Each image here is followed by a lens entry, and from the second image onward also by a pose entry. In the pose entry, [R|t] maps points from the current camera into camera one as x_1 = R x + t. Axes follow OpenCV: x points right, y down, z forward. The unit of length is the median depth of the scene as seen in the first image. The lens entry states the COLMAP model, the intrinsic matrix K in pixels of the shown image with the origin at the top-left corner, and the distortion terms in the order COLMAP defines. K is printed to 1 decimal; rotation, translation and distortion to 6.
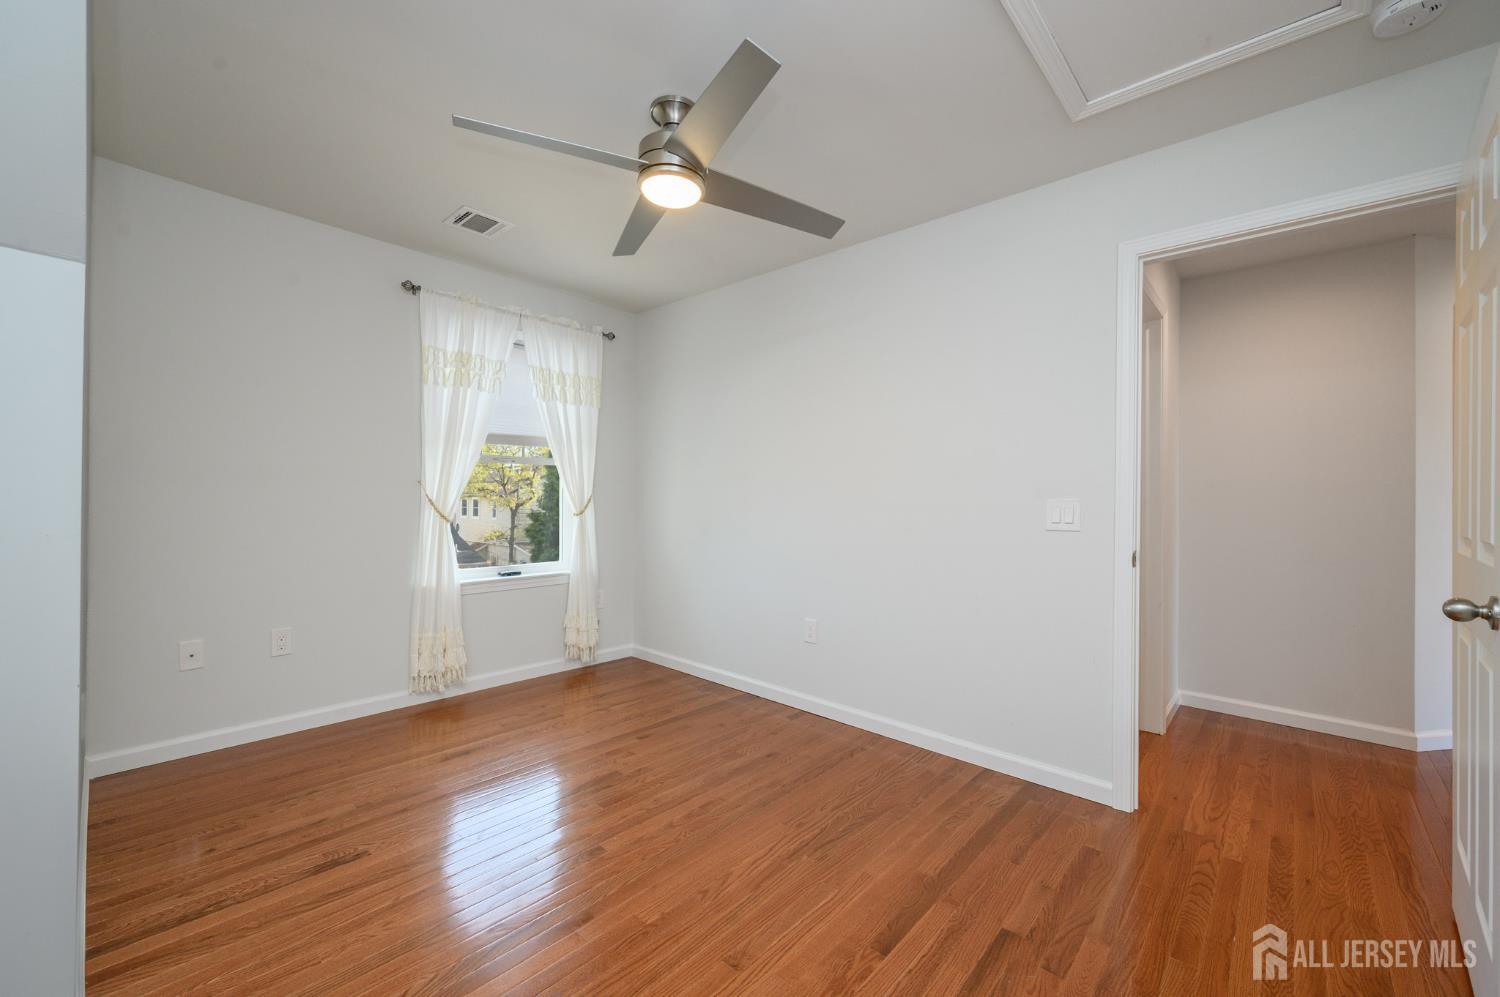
lens RADIAL K [[589.3, 0, 750.0], [0, 589.3, 498.5], [0, 0, 1]] dist [-0.002244, 0.000054]
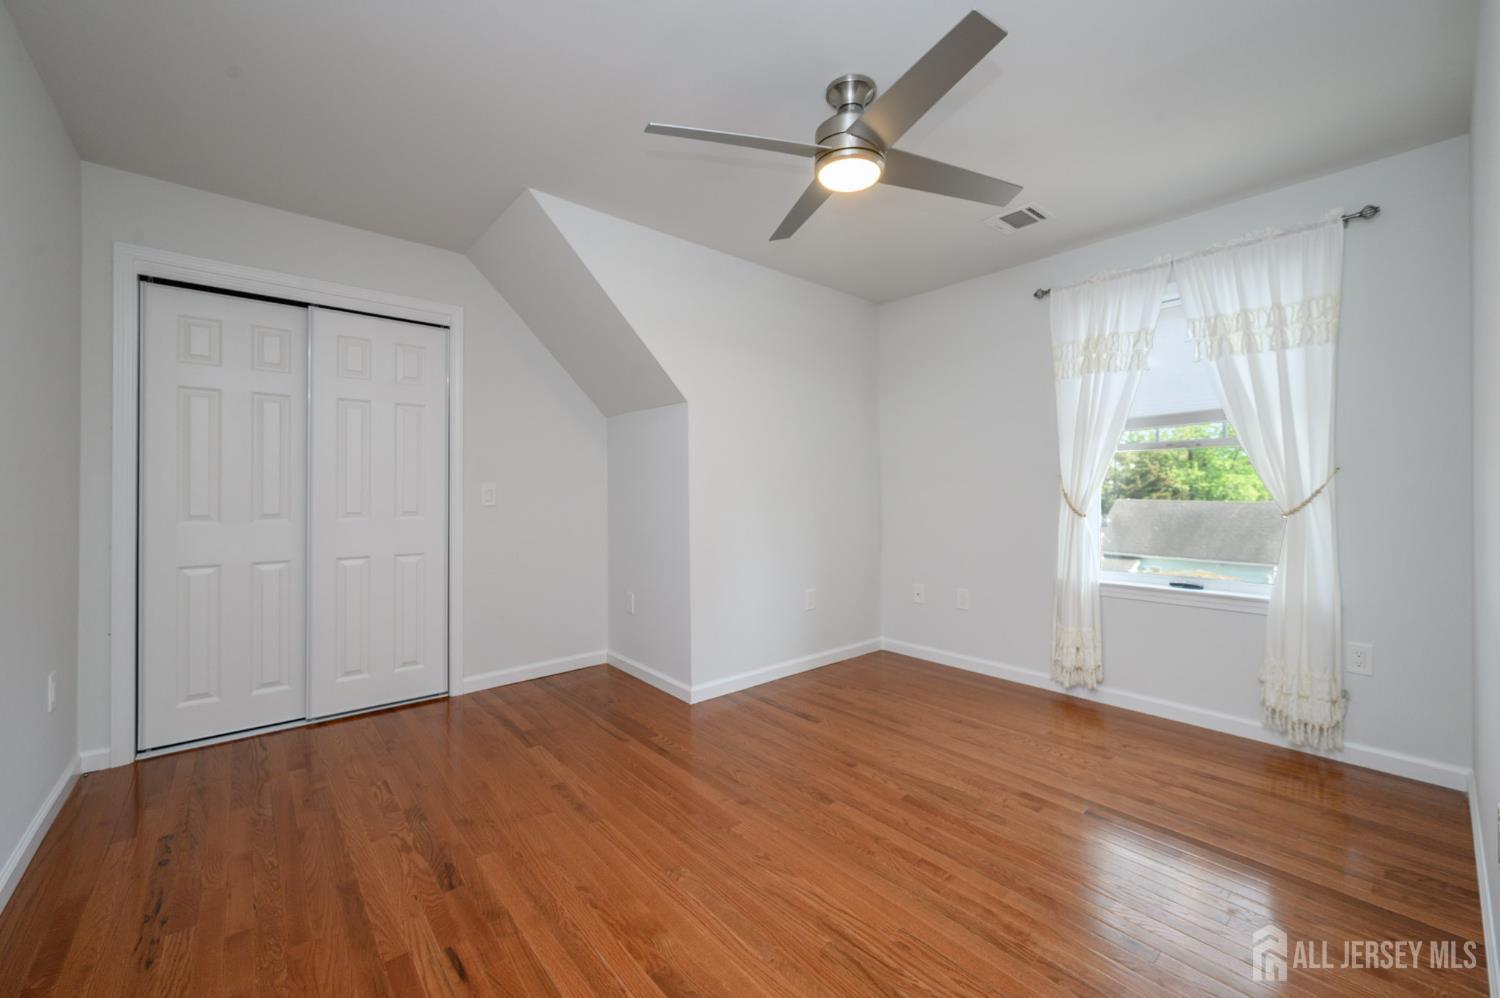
lens RADIAL K [[589.5, 0, 749.4], [0, 589.5, 493.0], [0, 0, 1]] dist [0.000556, -0.000020]
pose [[-0.117141, -0.011297, -0.993051, 0.514590], [0.002504, 0.999929, -0.011671, 0.011223], [0.993112, -0.003854, -0.117104, 0.568809]]
